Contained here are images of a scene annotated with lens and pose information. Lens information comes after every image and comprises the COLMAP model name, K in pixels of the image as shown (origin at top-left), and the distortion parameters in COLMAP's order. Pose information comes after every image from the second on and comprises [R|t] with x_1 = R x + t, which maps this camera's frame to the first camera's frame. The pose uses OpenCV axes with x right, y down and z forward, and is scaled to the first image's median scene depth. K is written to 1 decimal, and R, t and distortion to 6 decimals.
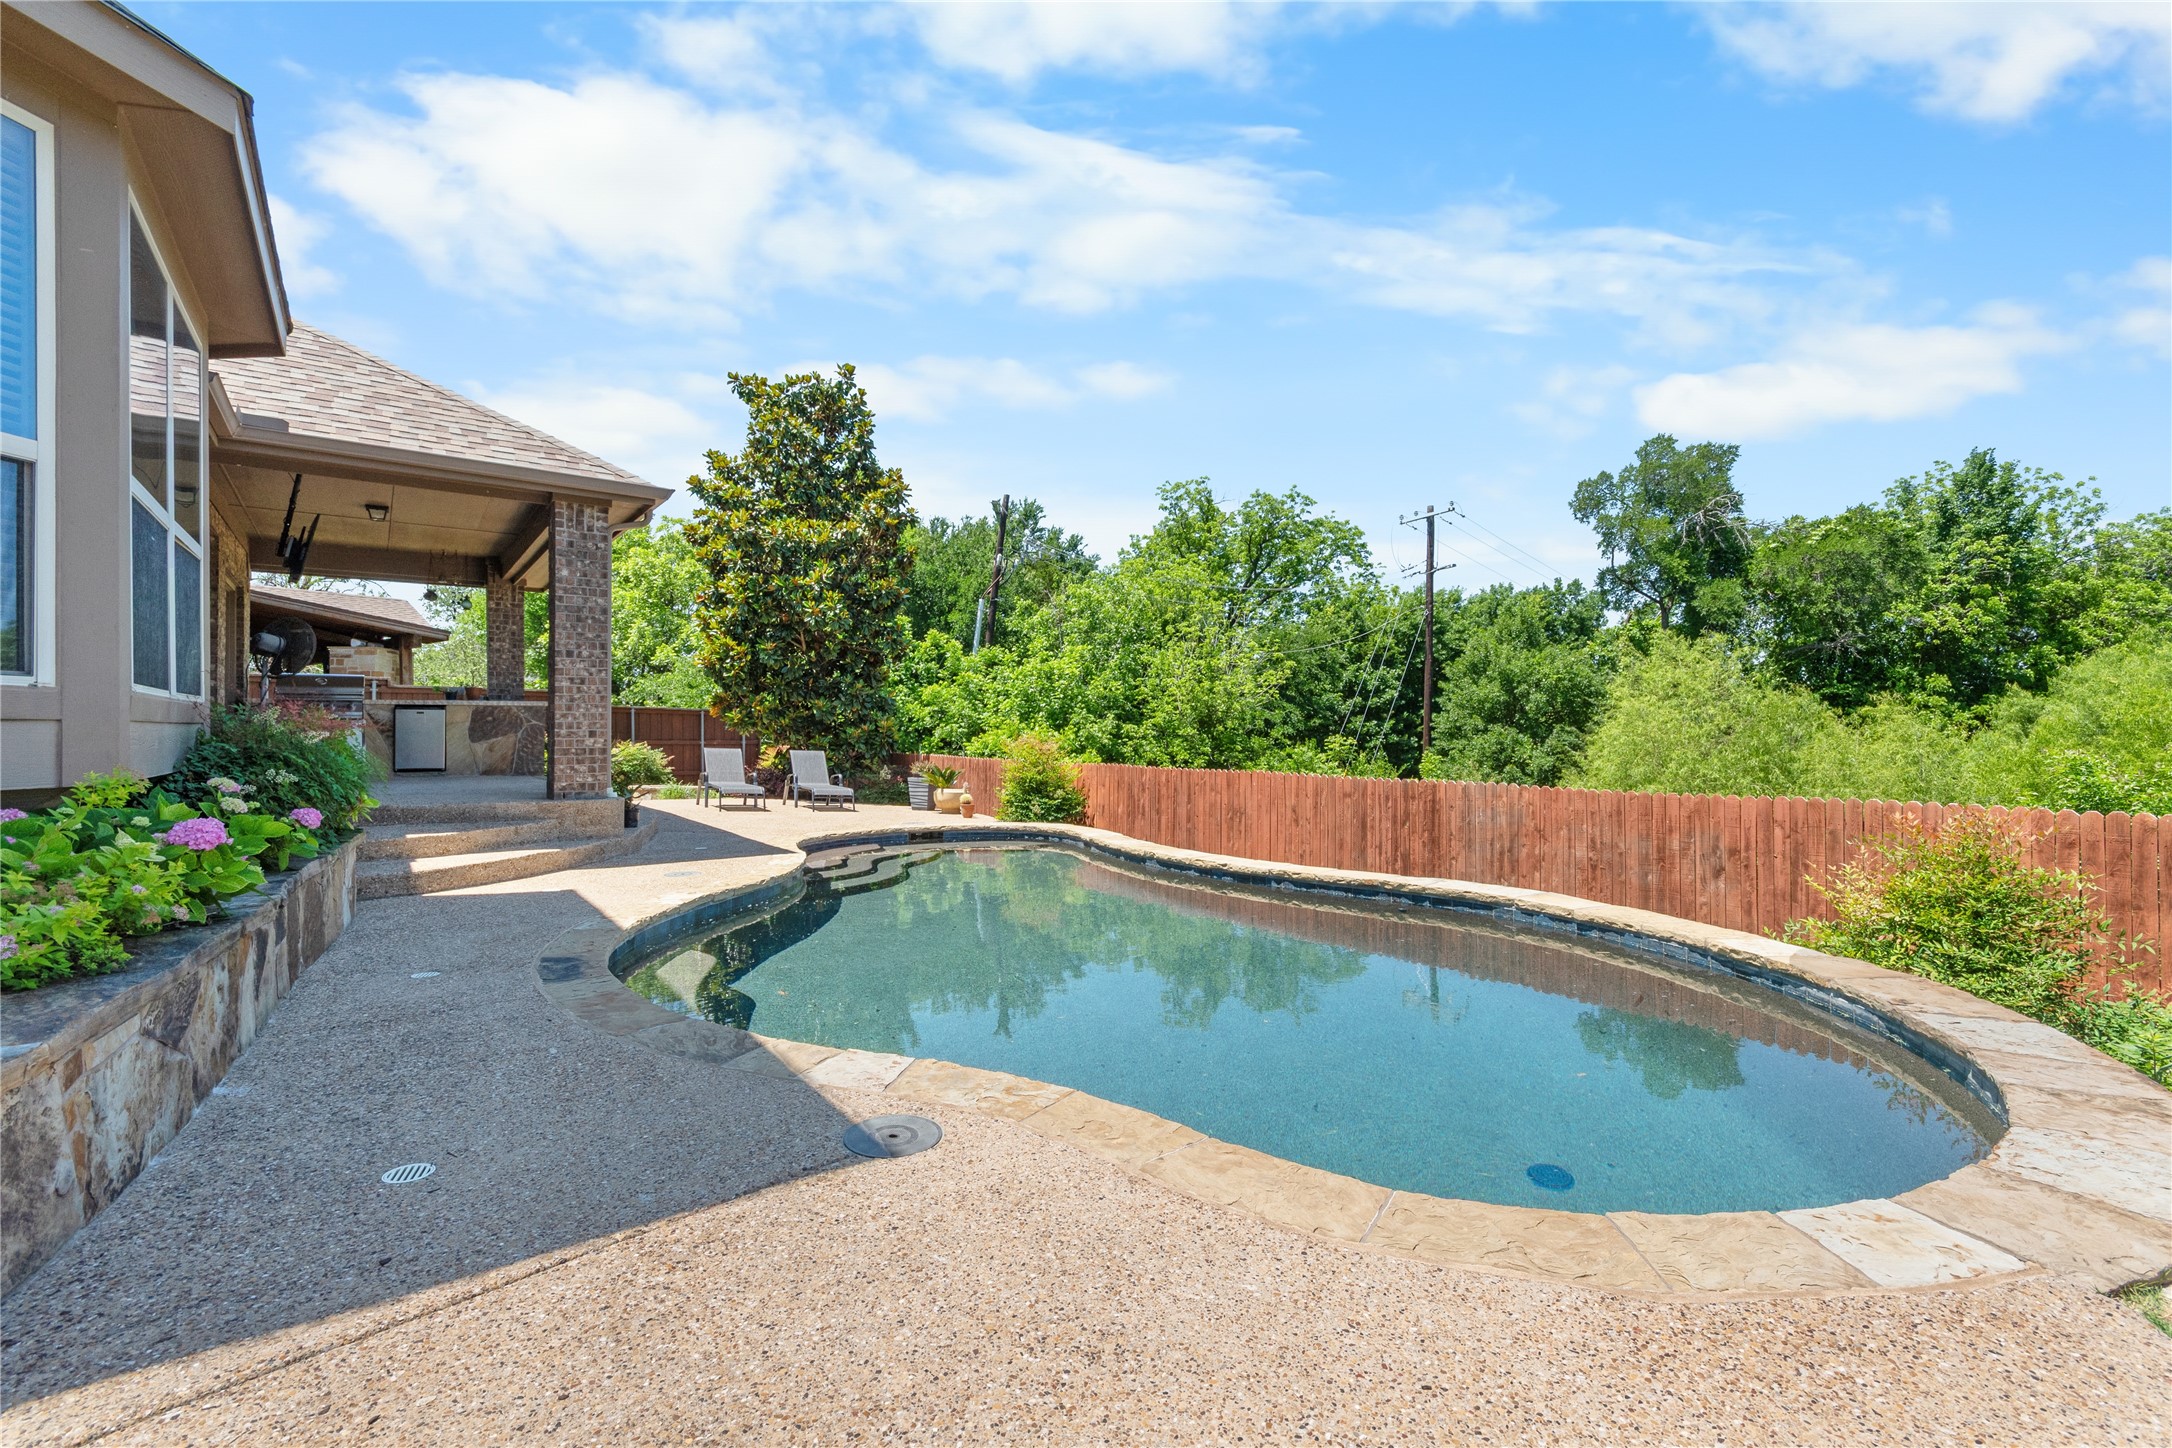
lens RADIAL K [[953.6, 0, 1080.5], [0, 953.6, 719.8], [0, 0, 1]] dist [0.006646, -0.001726]
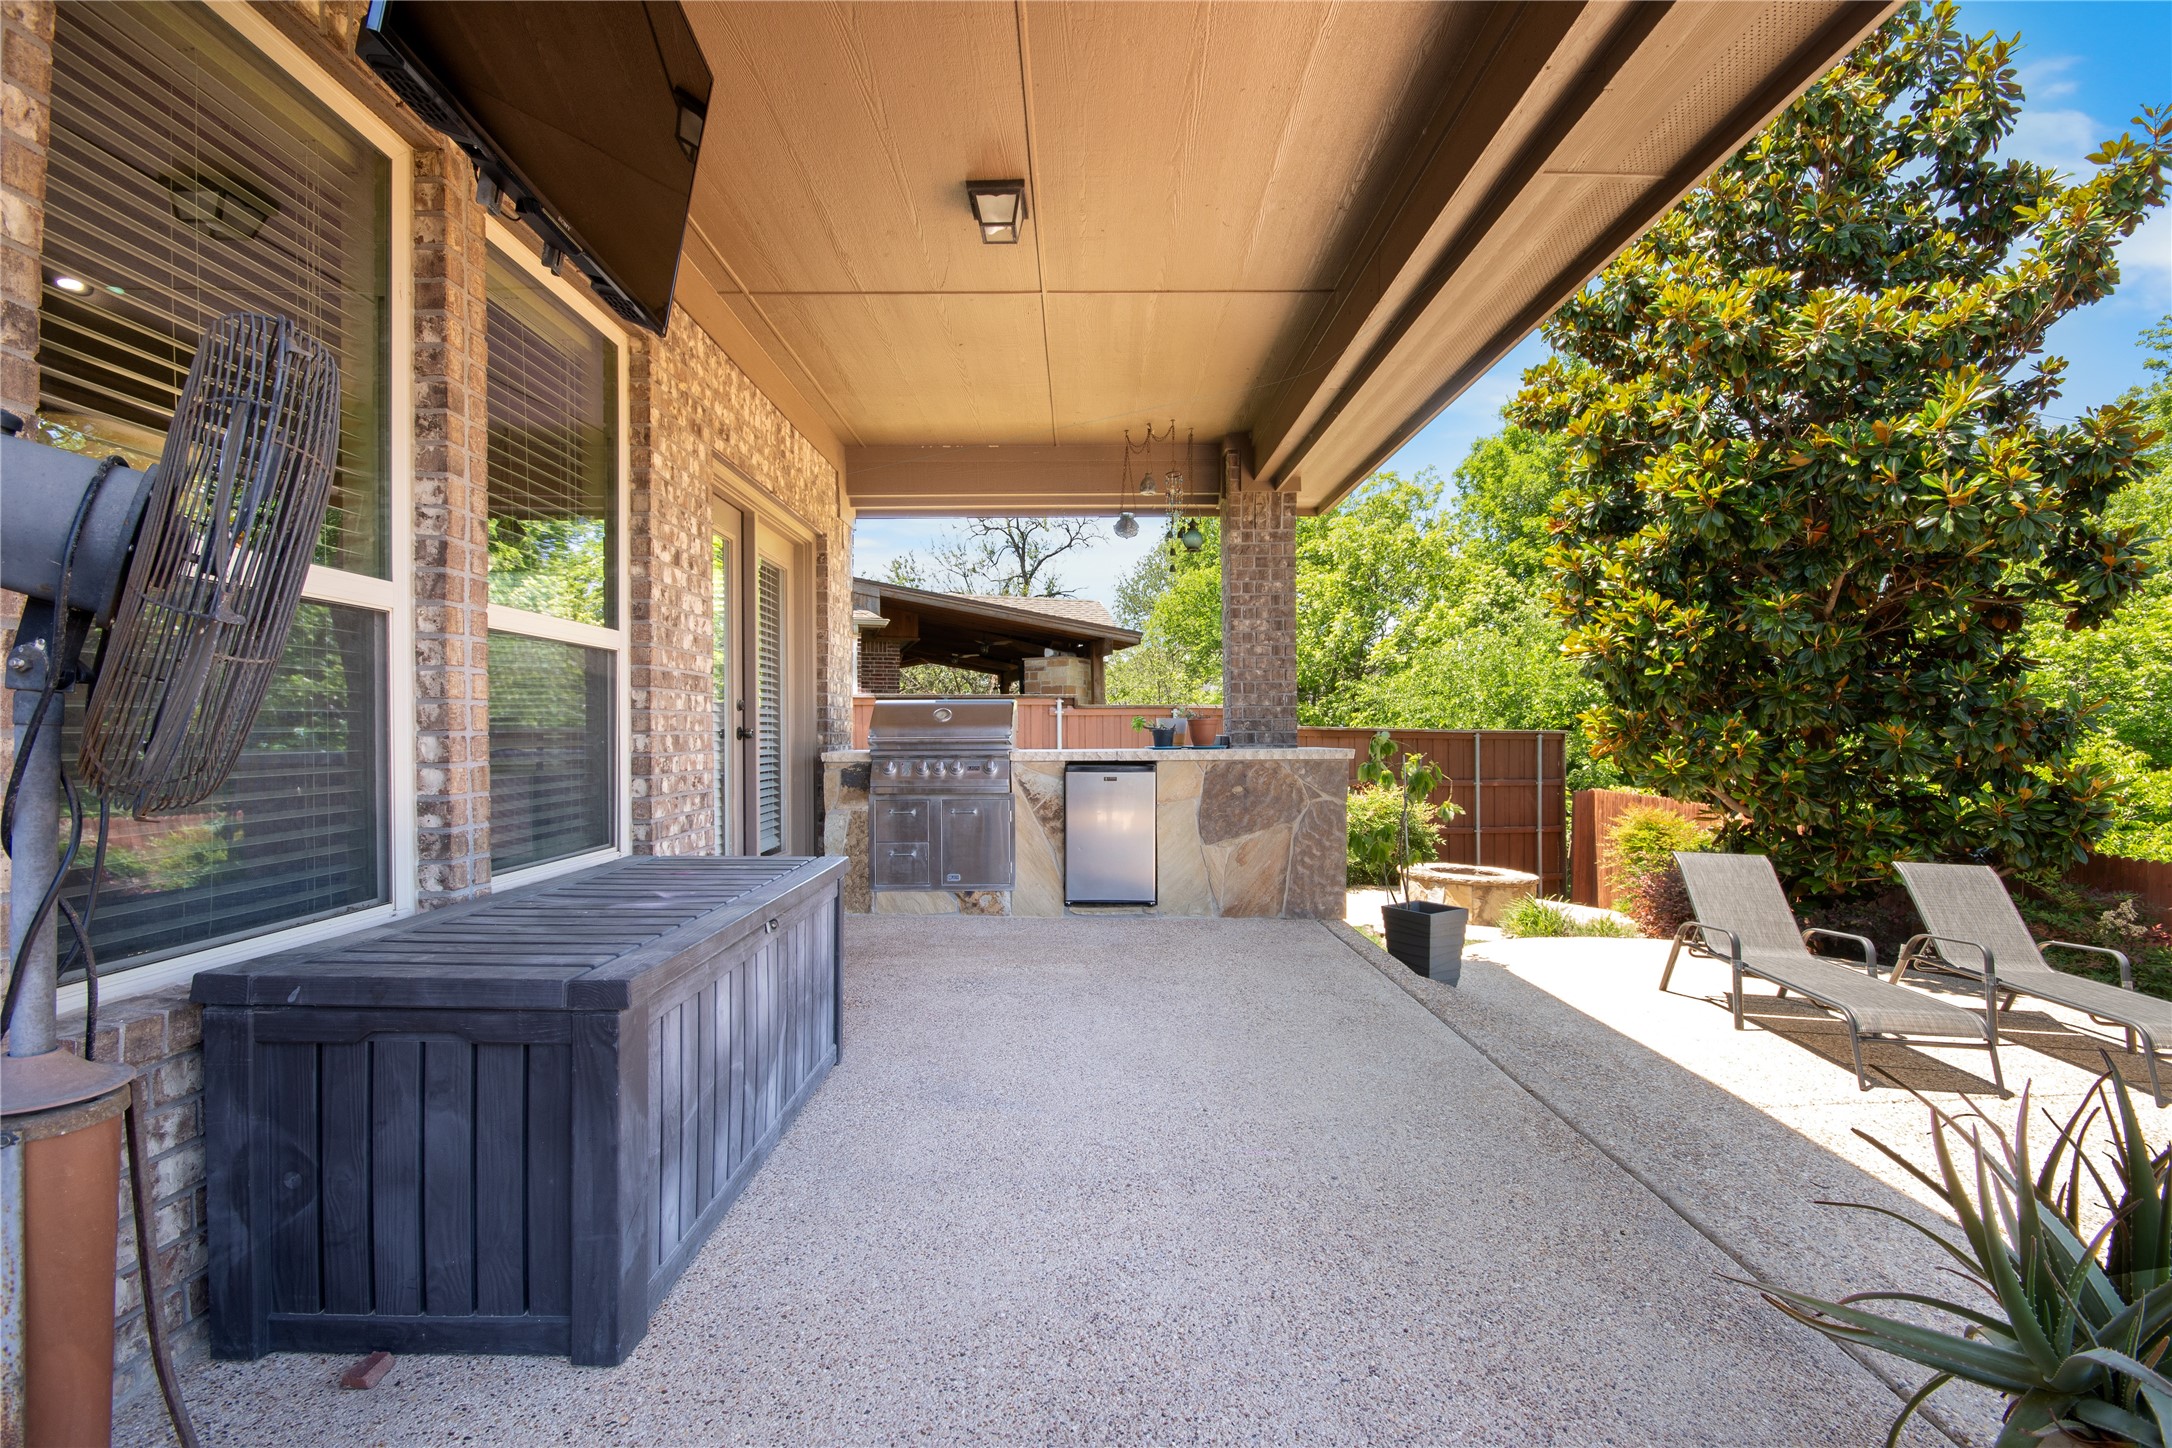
lens RADIAL K [[953.6, 0, 1078.0], [0, 953.6, 740.0], [0, 0, 1]] dist [0.006646, -0.001726]
pose [[0.801641, 0.004969, -0.597785, -0.330001], [0.007500, 0.999803, 0.018369, -0.026726], [0.597759, -0.019209, 0.801446, 0.480116]]
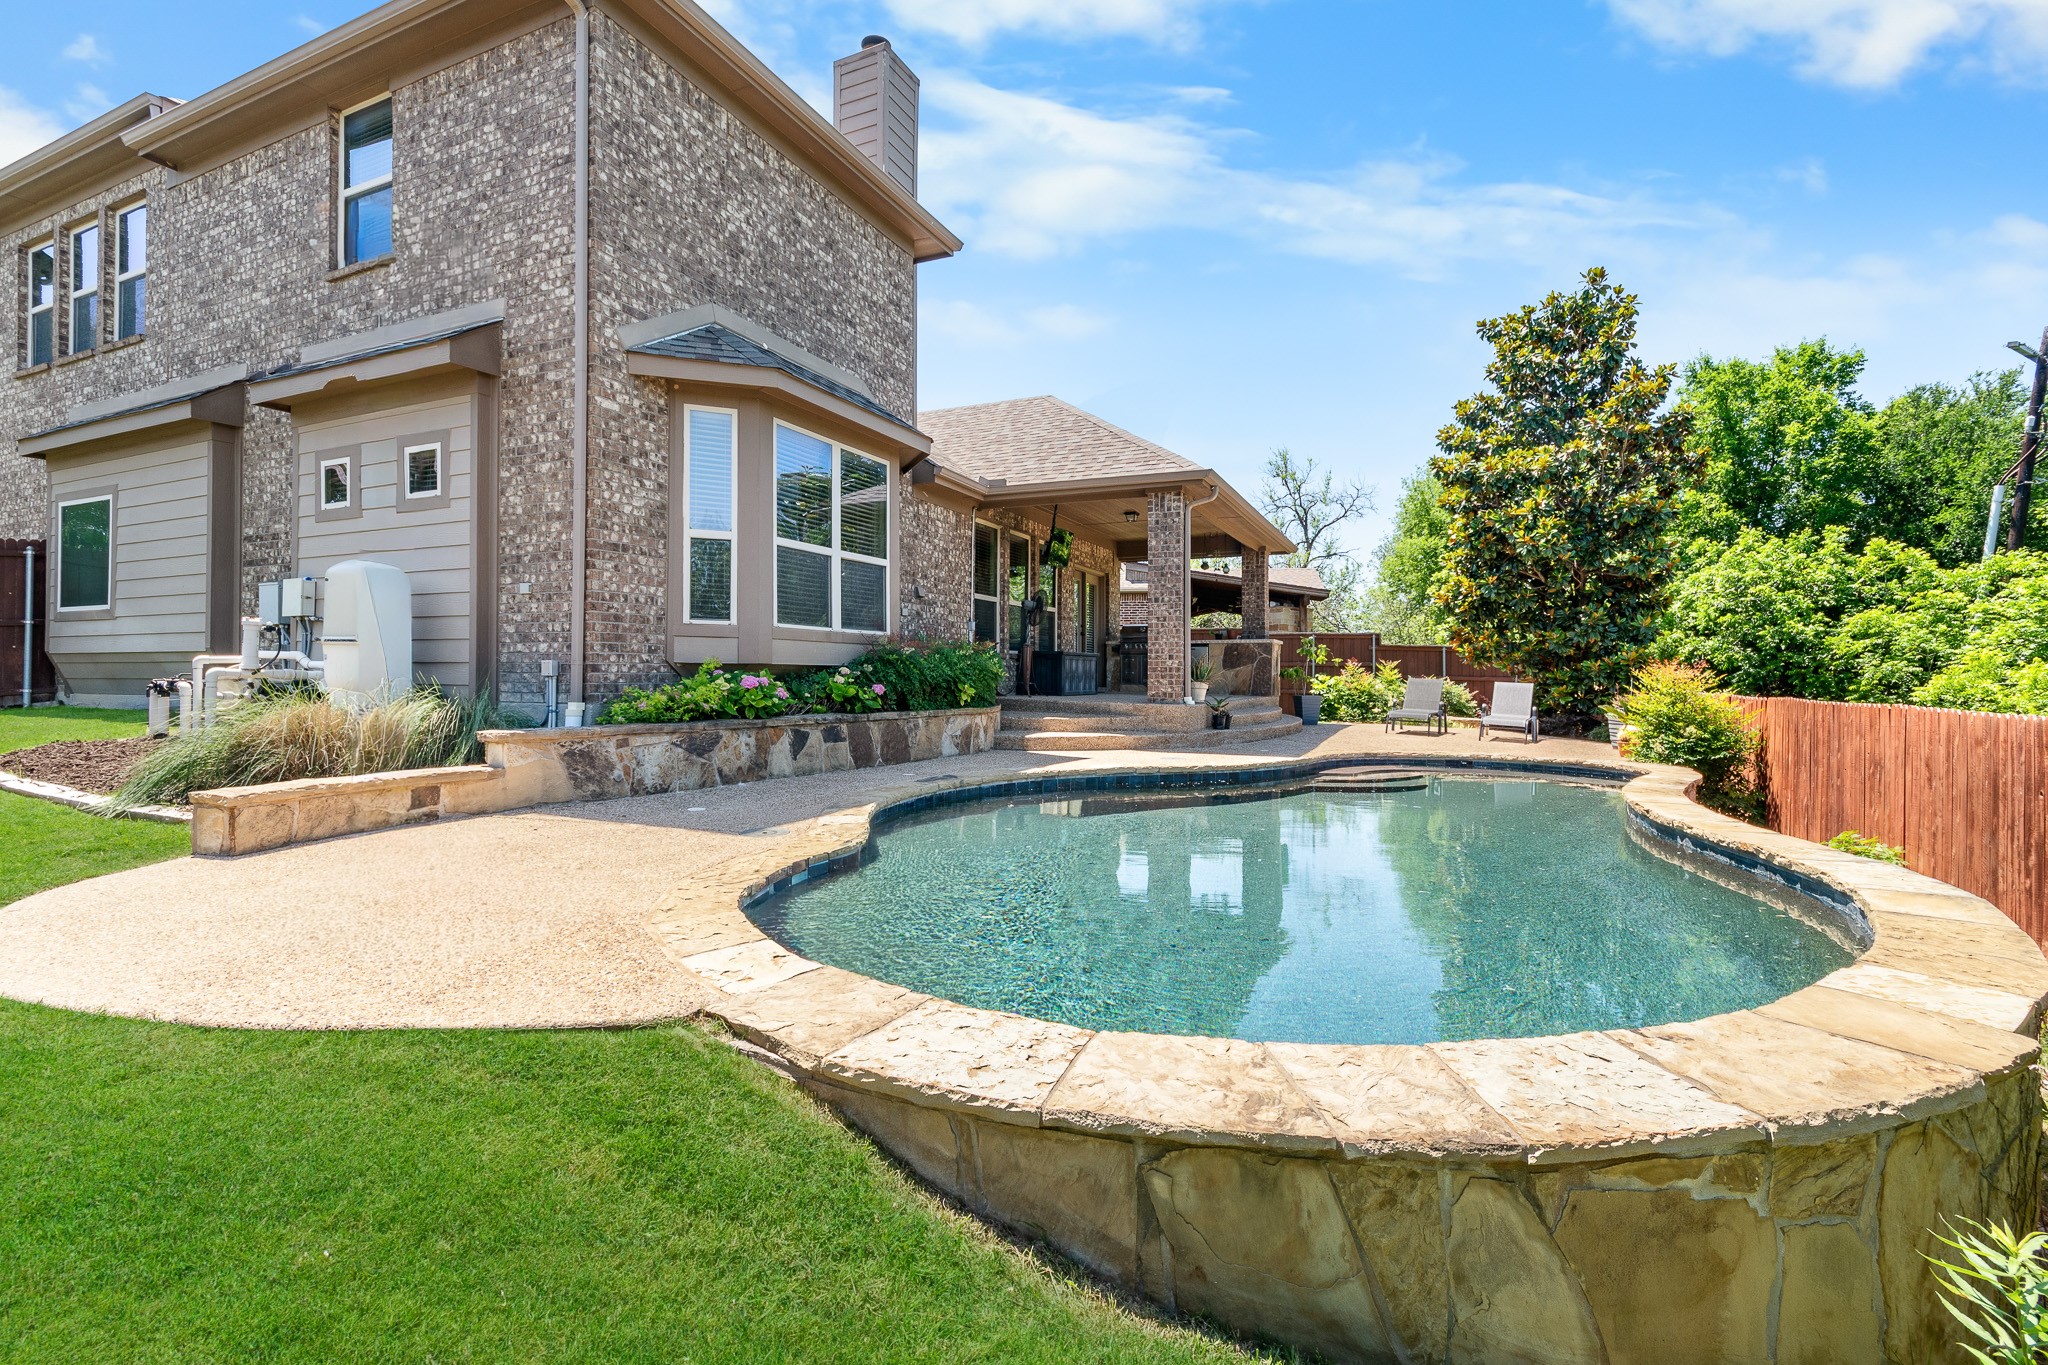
lens RADIAL K [[899.1, 0, 1024.2], [0, 899.1, 679.3], [0, 0, 1]] dist [0.006646, -0.001726]
pose [[0.482563, 0.008152, -0.875823, 0.284107], [0.002272, 0.999942, 0.010559, 0.017536], [0.875858, -0.007085, 0.482517, 0.097630]]
